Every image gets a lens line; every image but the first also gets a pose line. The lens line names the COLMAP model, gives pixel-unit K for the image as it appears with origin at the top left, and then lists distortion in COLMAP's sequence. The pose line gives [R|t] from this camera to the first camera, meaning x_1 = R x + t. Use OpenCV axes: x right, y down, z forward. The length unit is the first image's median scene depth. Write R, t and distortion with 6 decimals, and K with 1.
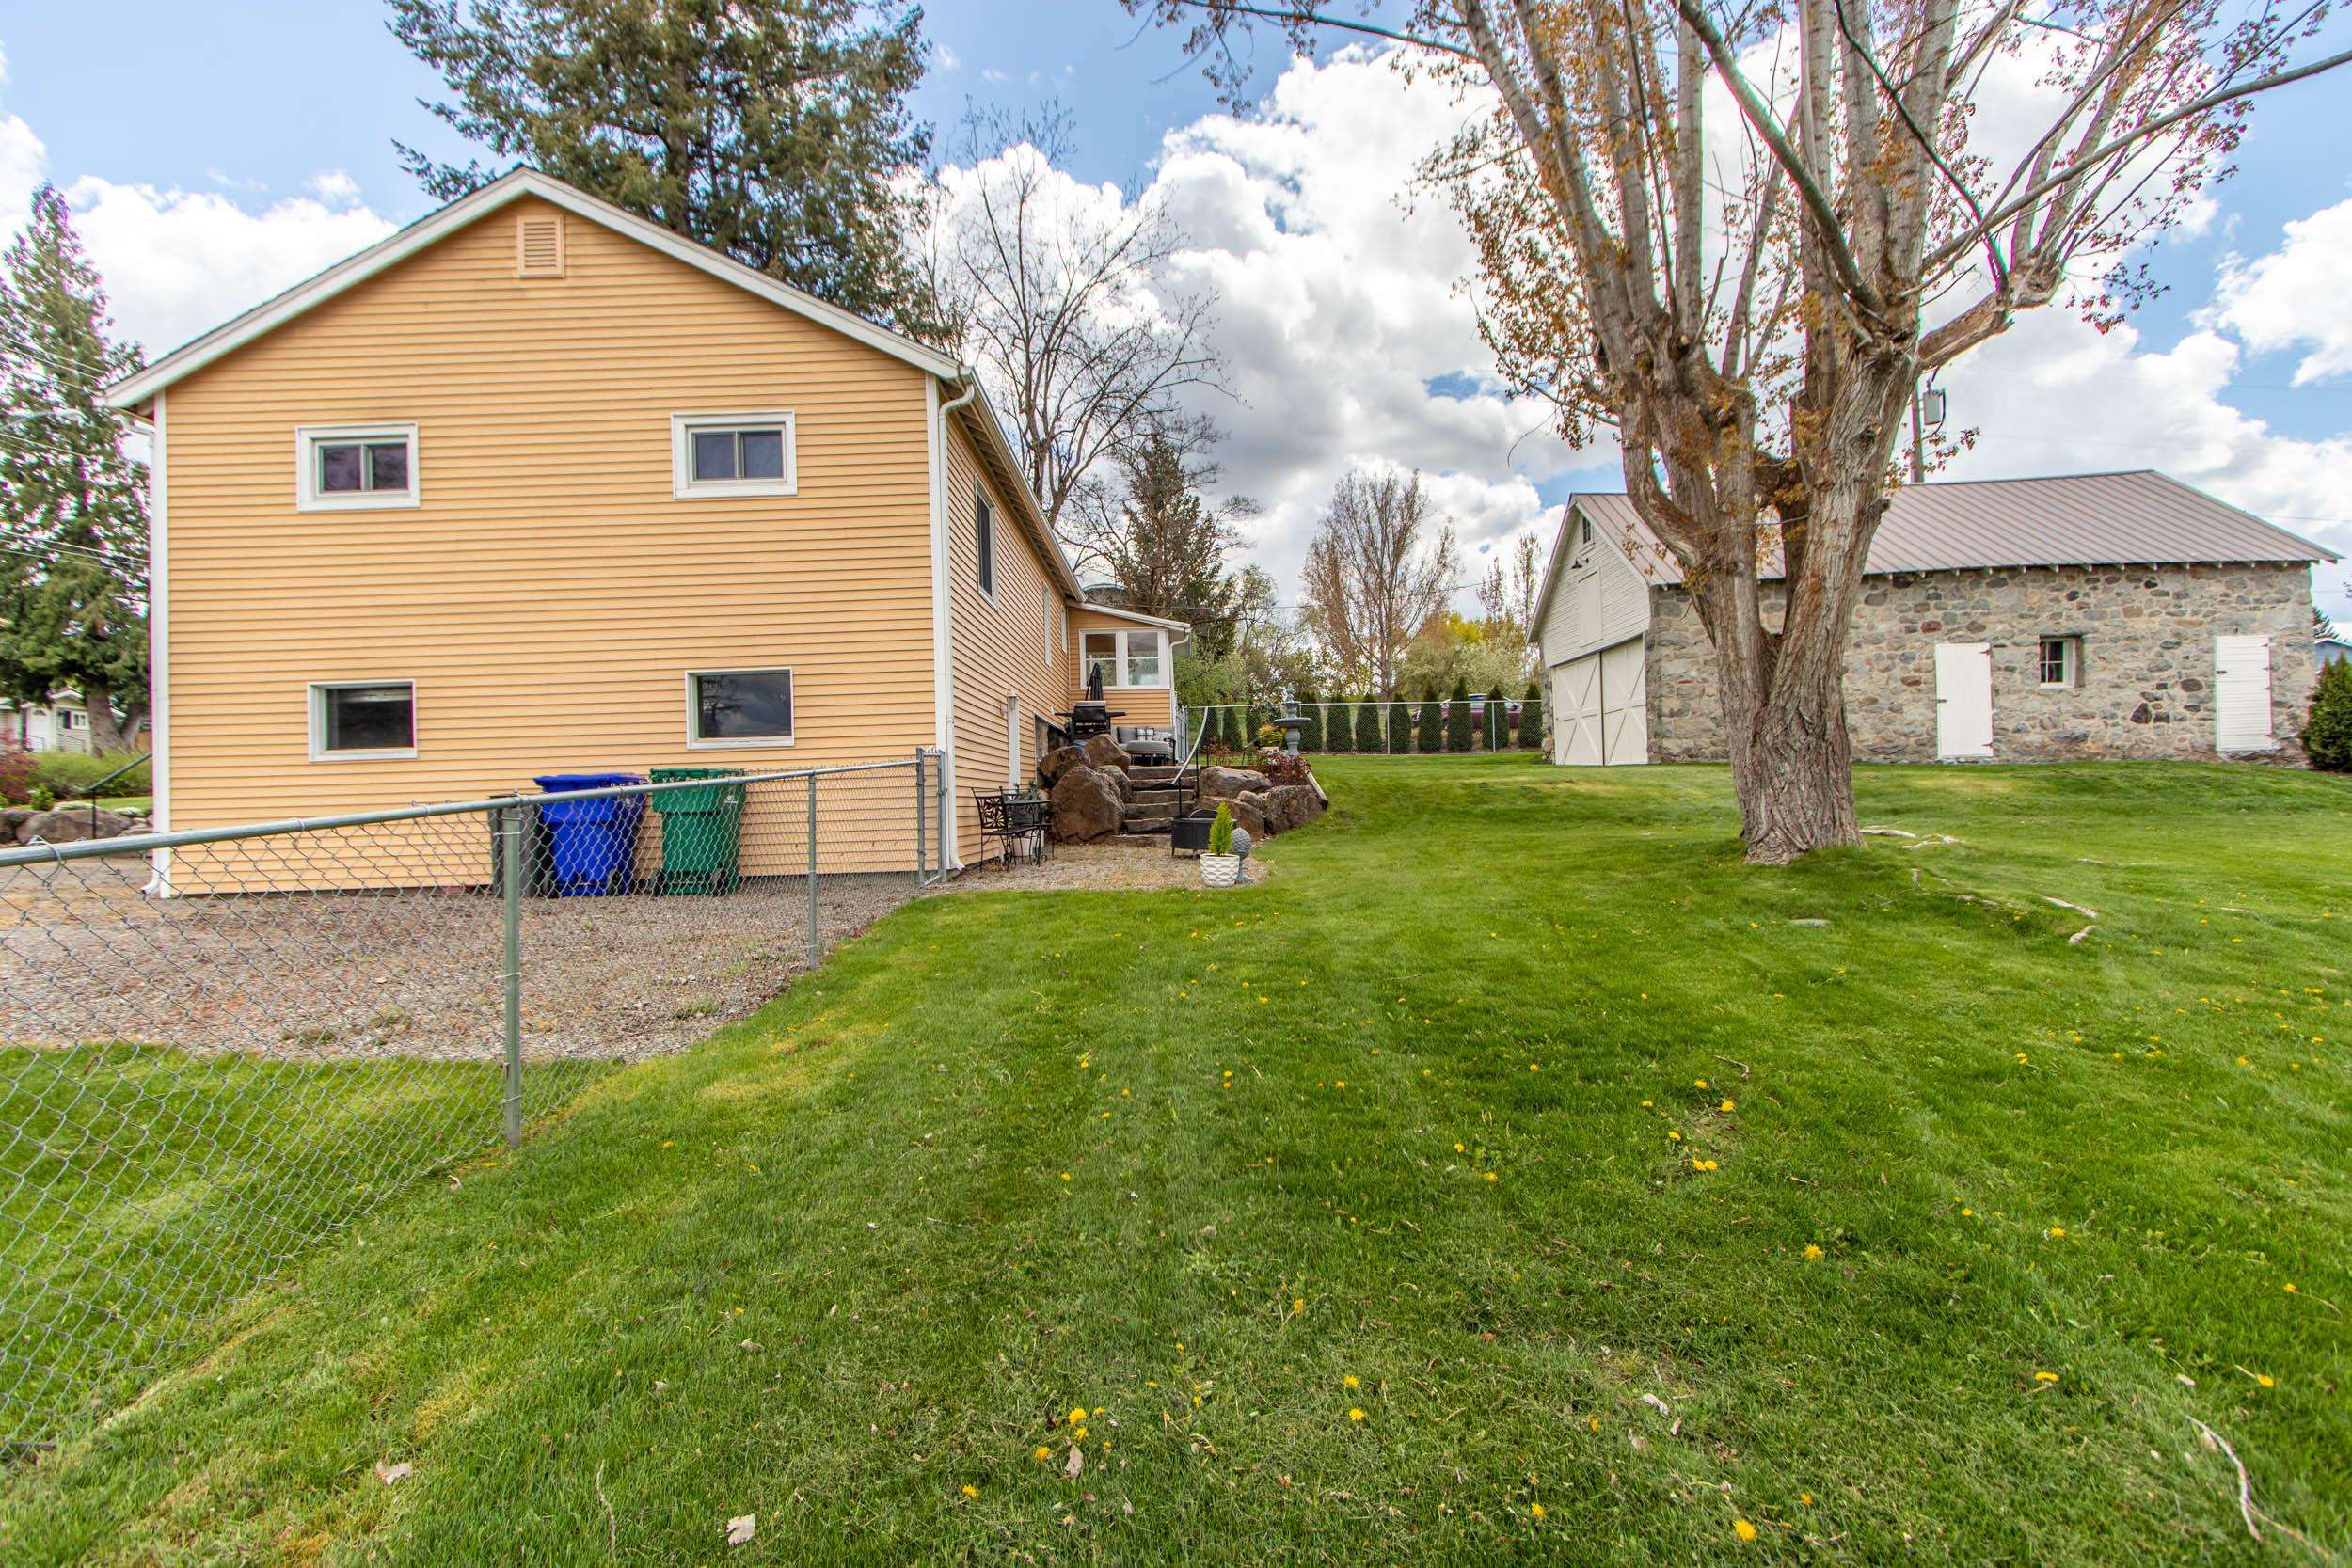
lens RADIAL K [[1079.9, 0, 1159.0], [0, 1079.9, 779.3], [0, 0, 1]] dist [0.012946, -0.003352]
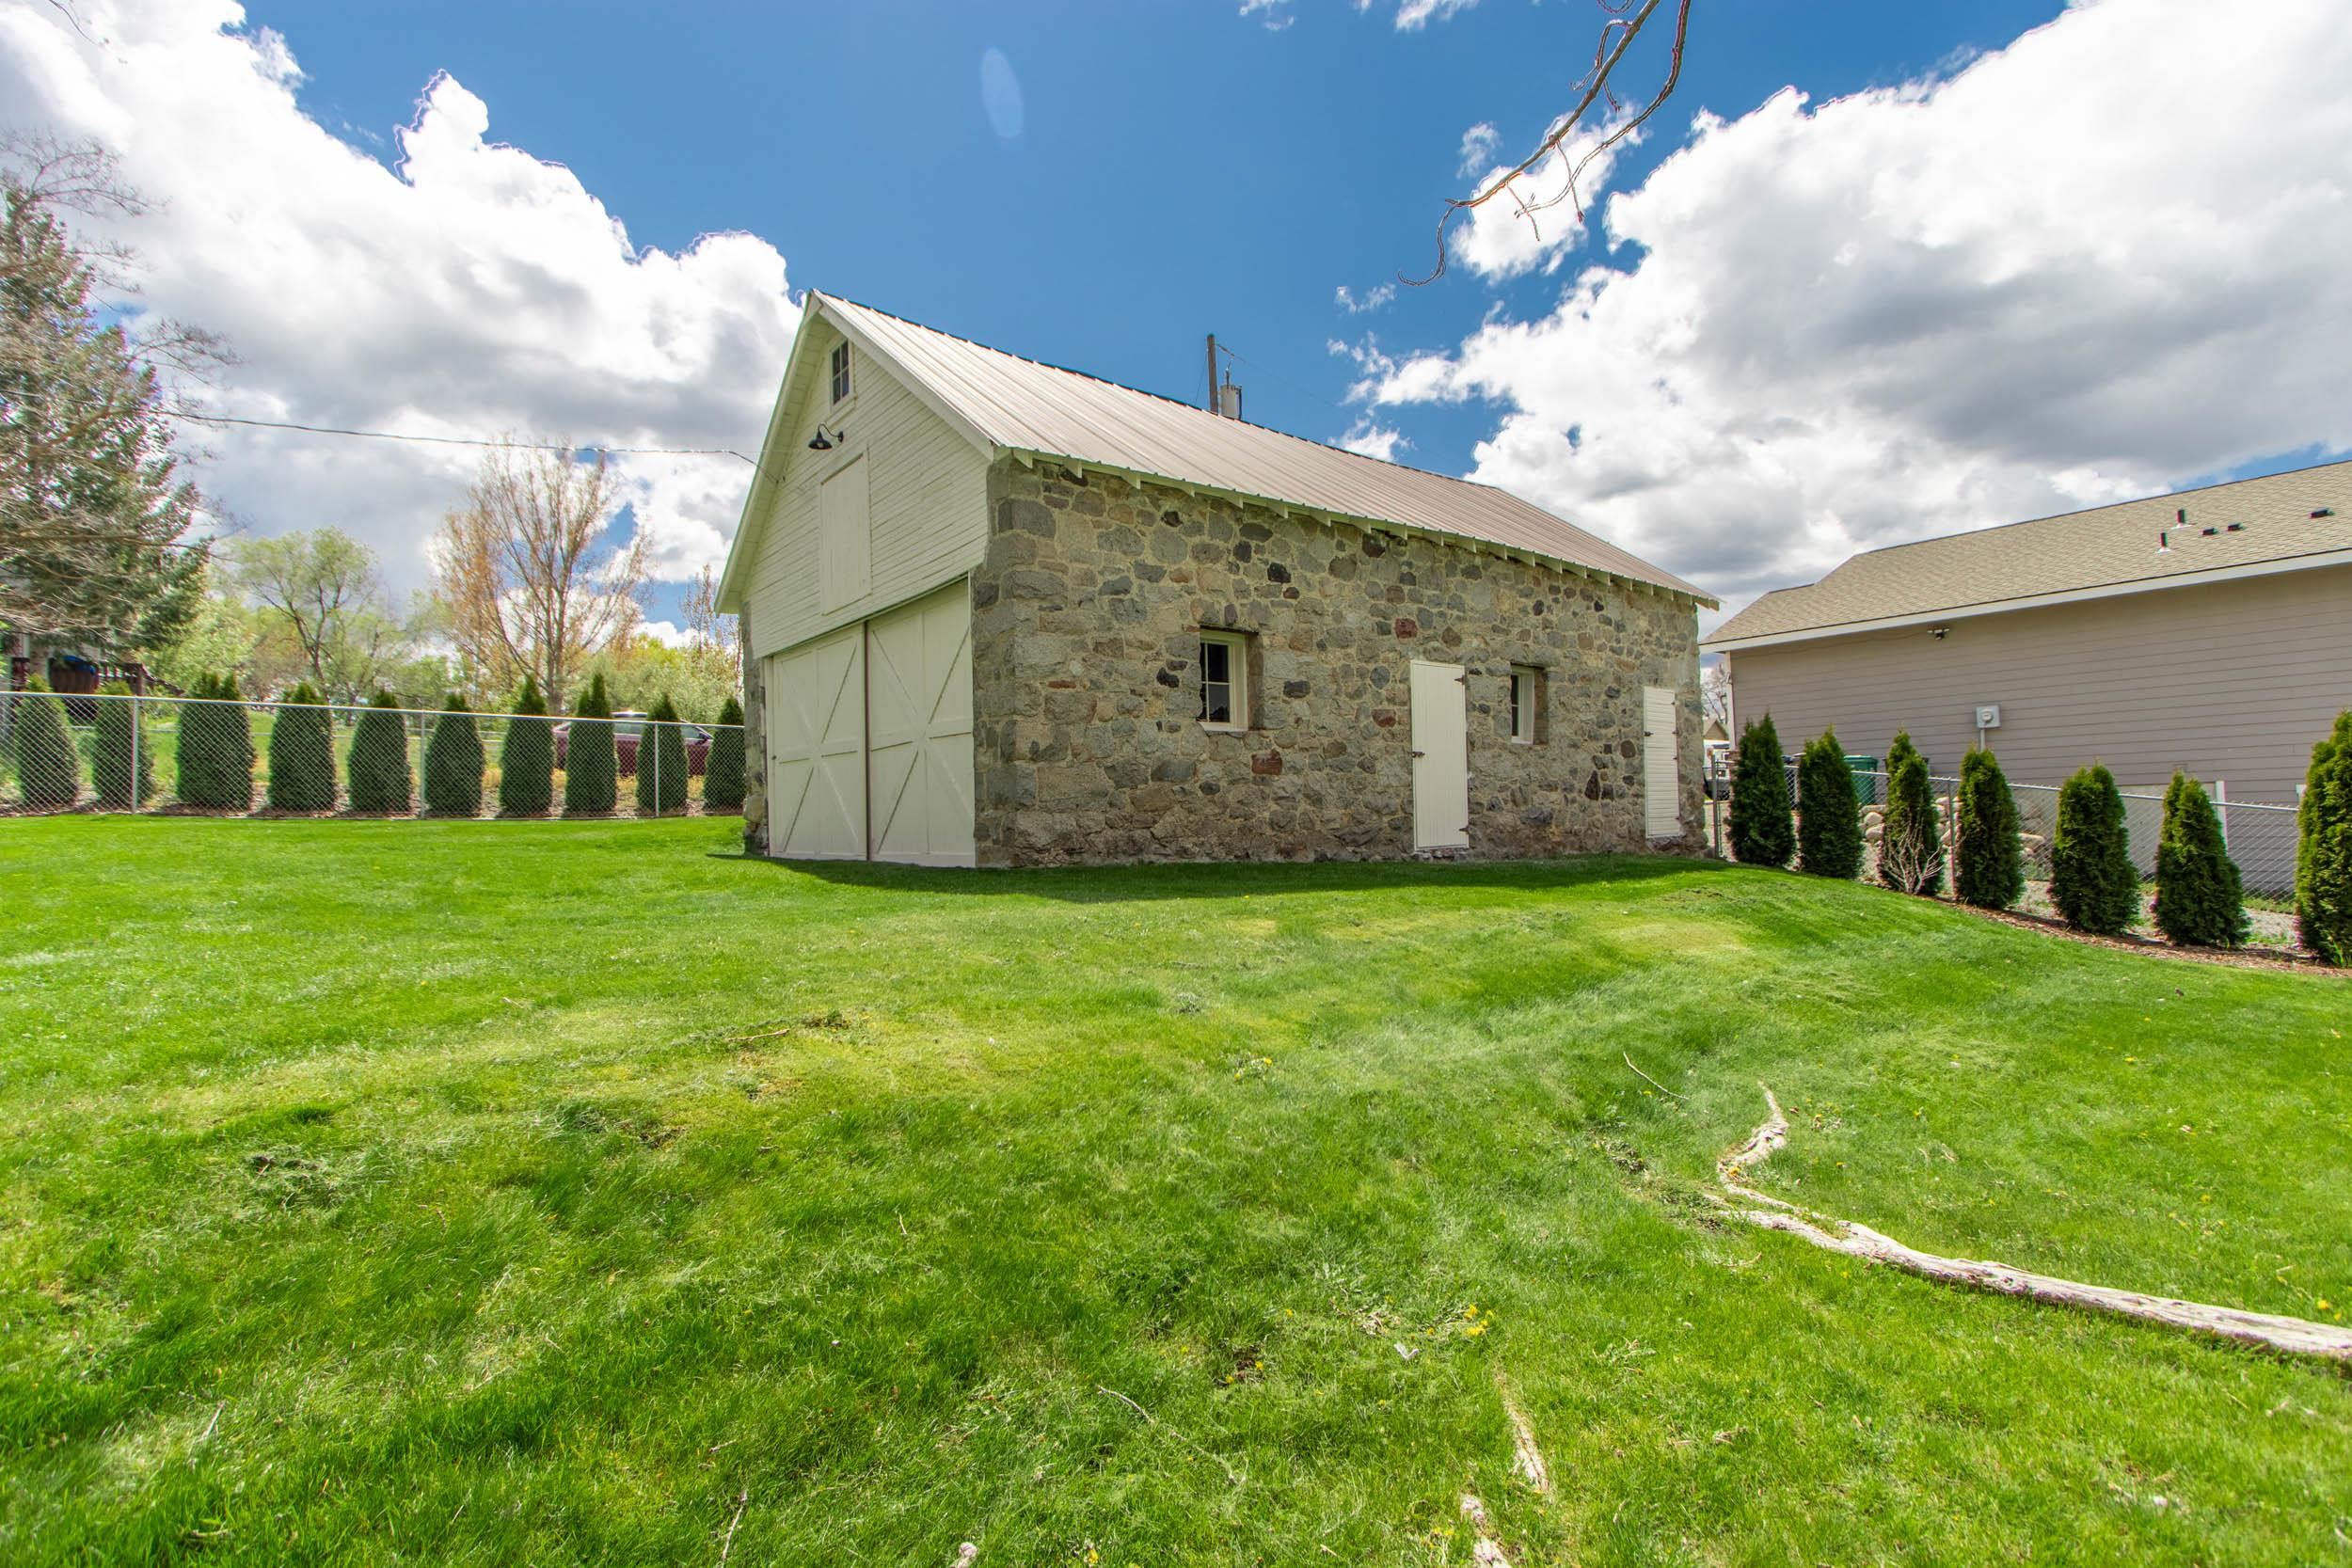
lens RADIAL K [[1079.9, 0, 1159.0], [0, 1079.9, 779.3], [0, 0, 1]] dist [0.012946, -0.003352]
pose [[0.766386, 0.033228, 0.641520, 0.232447], [-0.005228, 0.998951, -0.045495, -0.030807], [-0.642359, 0.031513, 0.765756, 0.634156]]
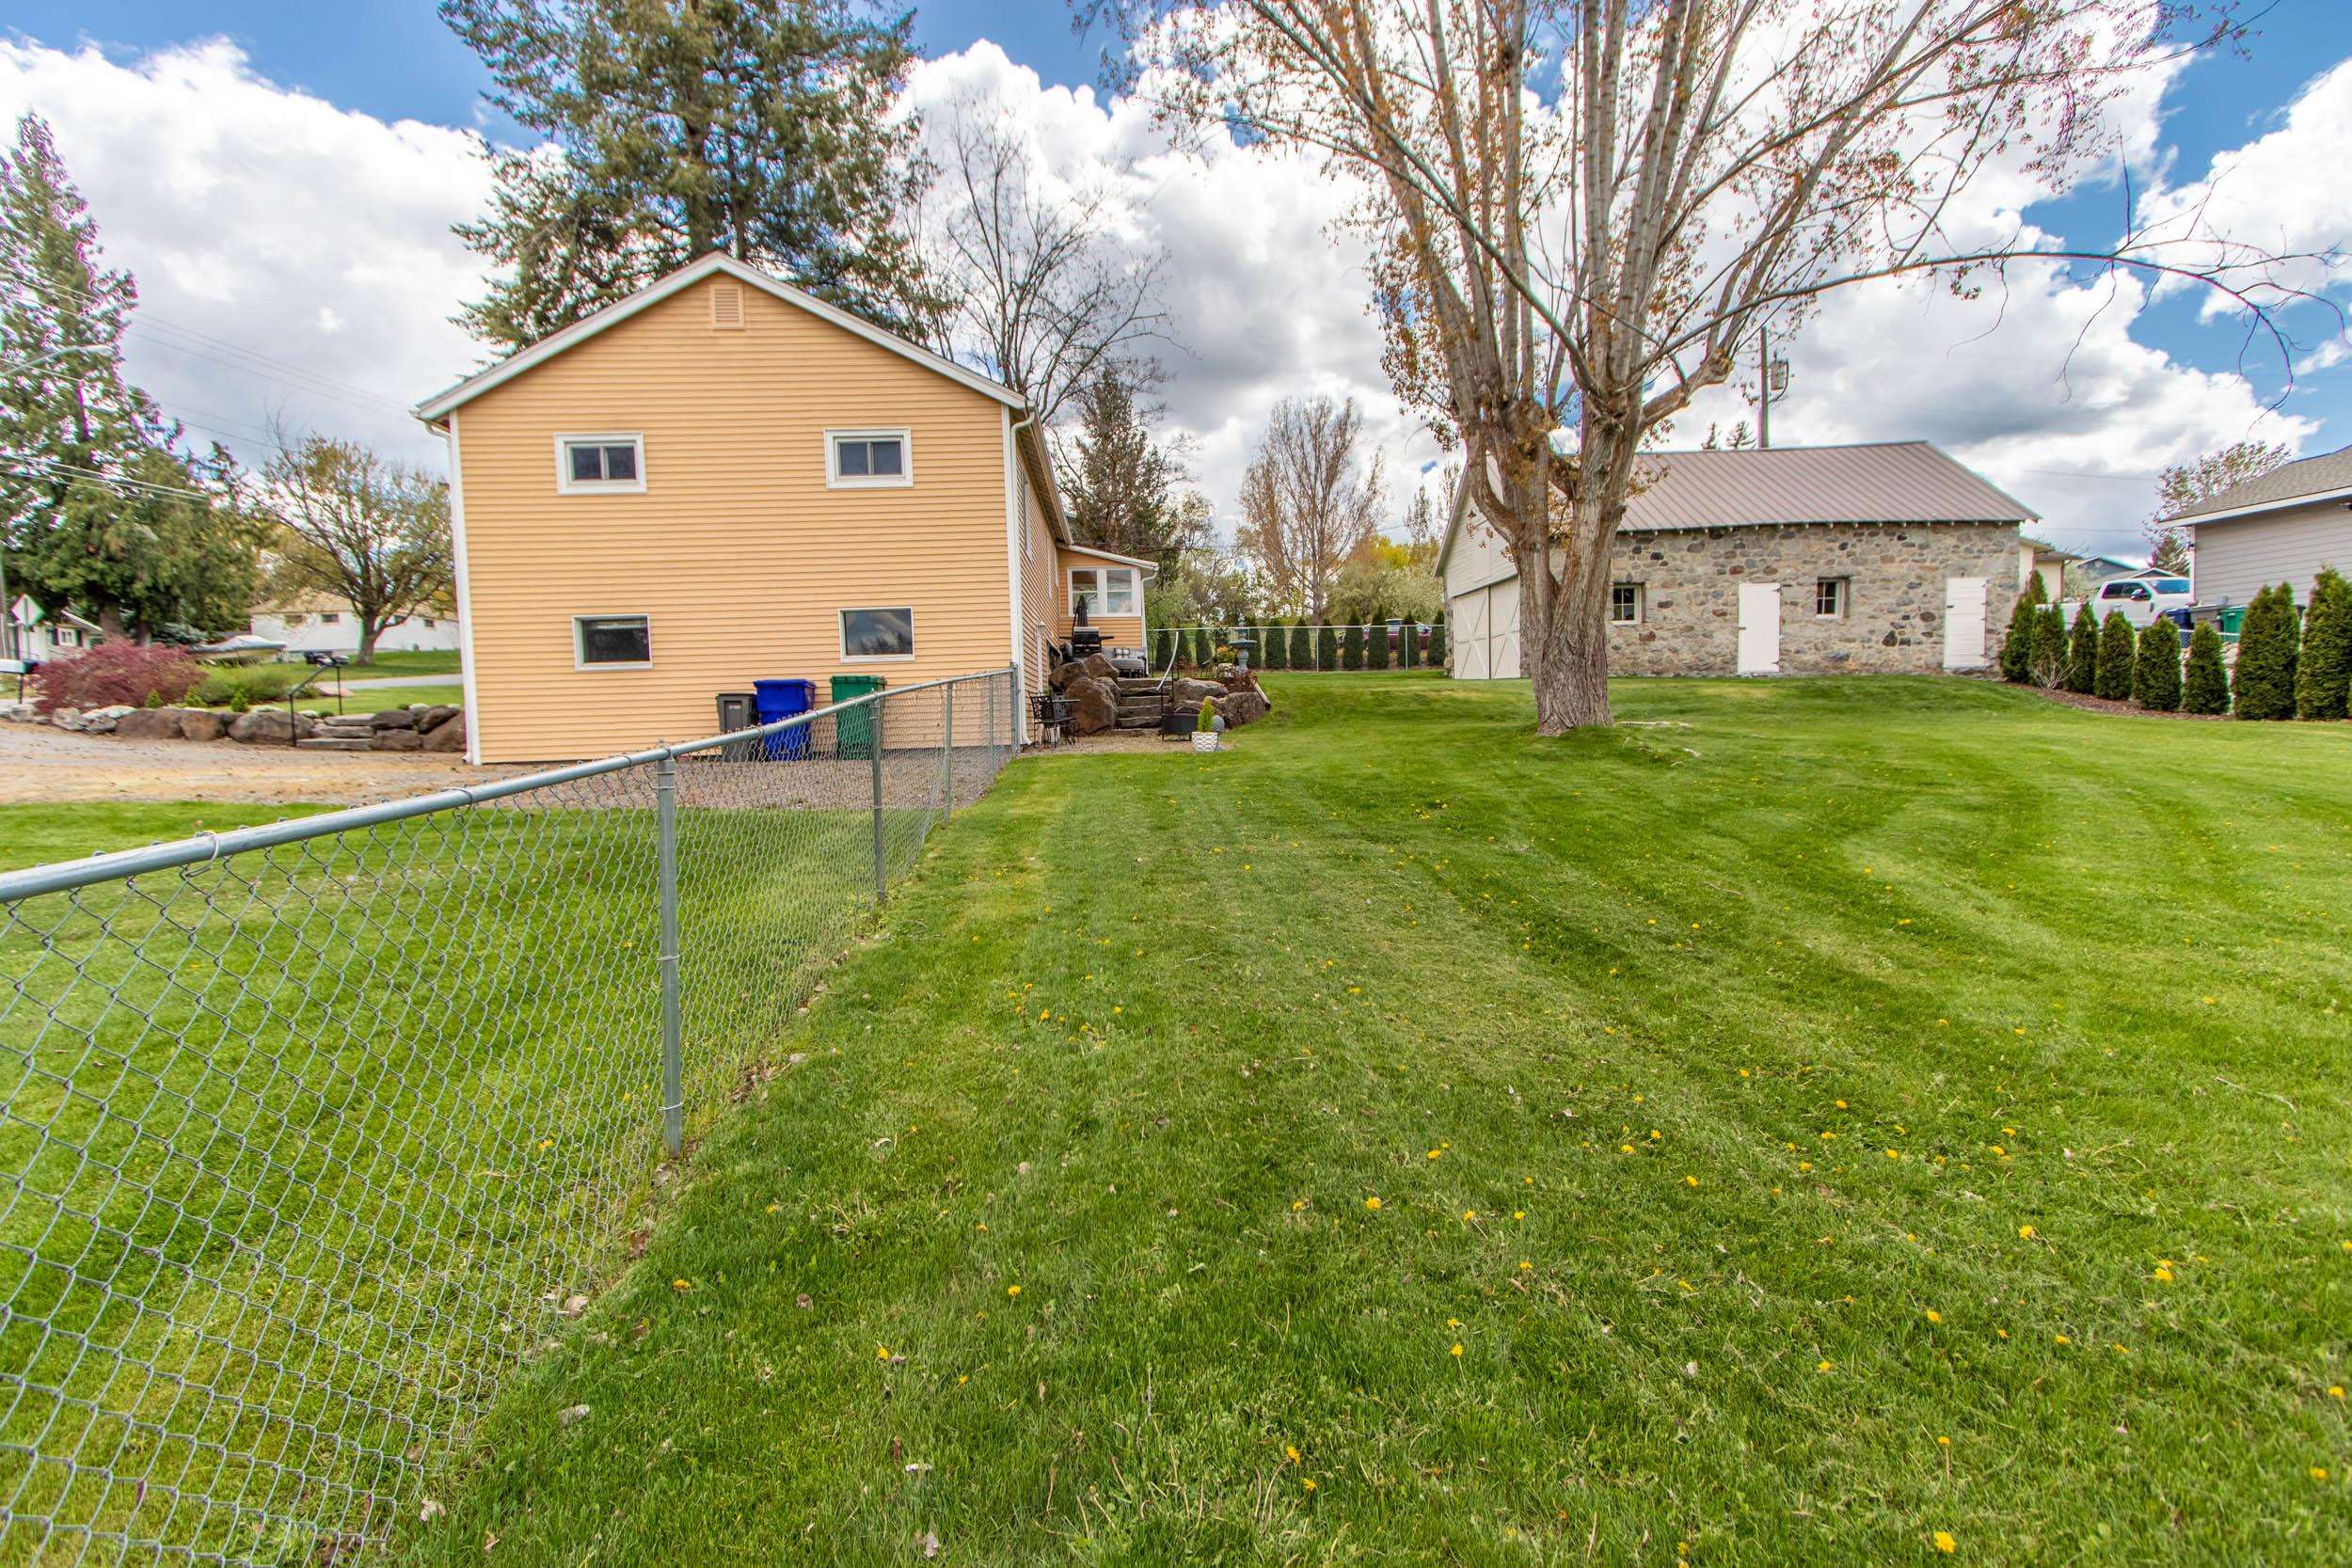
lens RADIAL K [[1080.5, 0, 1154.6], [0, 1080.5, 777.0], [0, 0, 1]] dist [0.011868, 0.000228]
pose [[0.998327, -0.004628, 0.057630, -0.048159], [0.000480, 0.997420, 0.071784, 0.010666], [-0.057814, -0.071637, 0.995754, -0.248223]]
